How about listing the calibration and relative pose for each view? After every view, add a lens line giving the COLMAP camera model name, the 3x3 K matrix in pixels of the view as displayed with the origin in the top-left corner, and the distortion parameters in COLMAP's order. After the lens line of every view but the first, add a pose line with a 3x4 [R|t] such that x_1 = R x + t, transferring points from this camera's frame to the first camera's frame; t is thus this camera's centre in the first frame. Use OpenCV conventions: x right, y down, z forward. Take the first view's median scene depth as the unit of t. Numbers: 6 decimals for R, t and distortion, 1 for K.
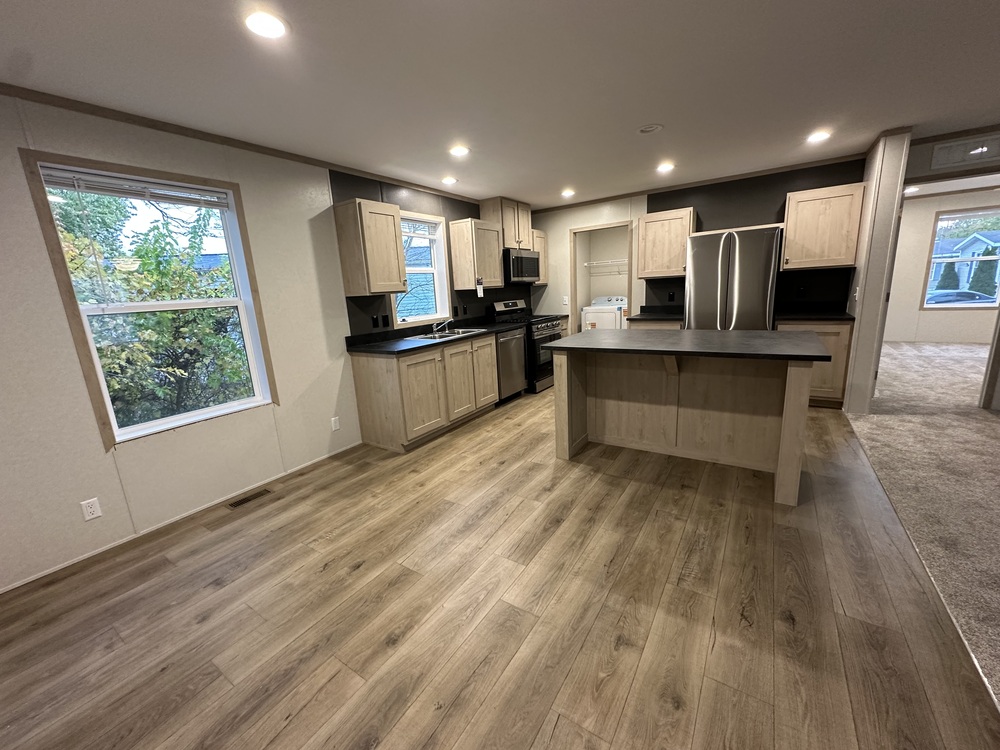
lens RADIAL K [[399.3, 0, 499.3], [0, 399.3, 376.2], [0, 0, 1]] dist [0.000201, 0.000194]
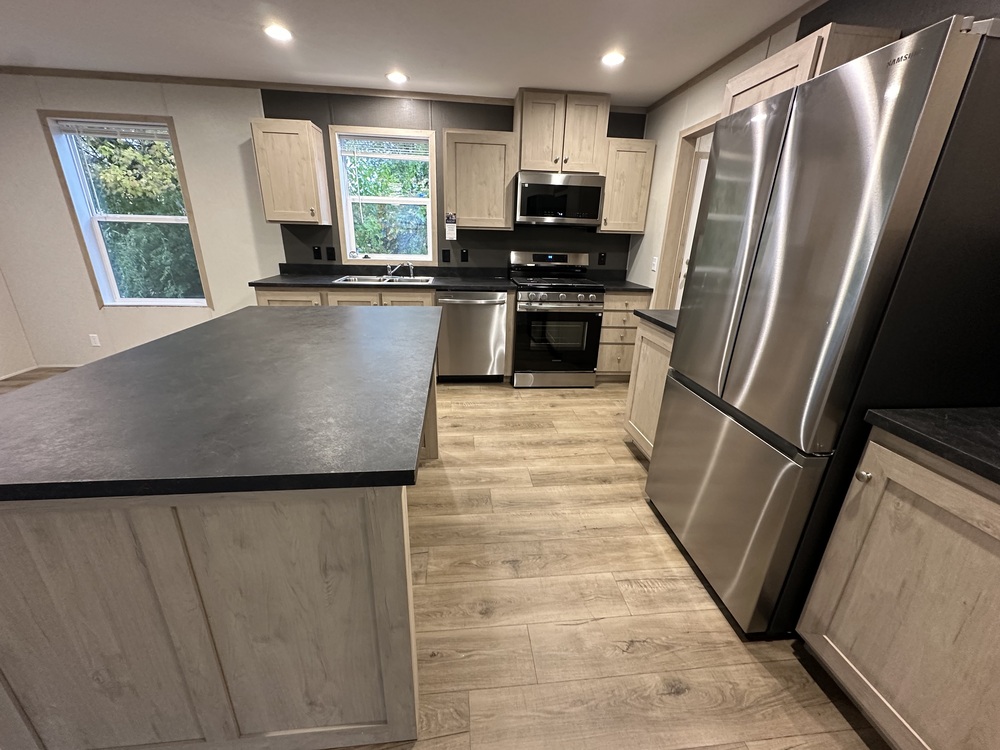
lens RADIAL K [[399.3, 0, 500.0], [0, 399.3, 373.1], [0, 0, 1]] dist [0.000201, 0.000194]
pose [[0.632113, 0.326628, -0.702672, 0.648817], [-0.227945, 0.945076, 0.234251, -0.162319], [0.740591, 0.012097, 0.671847, 0.577889]]
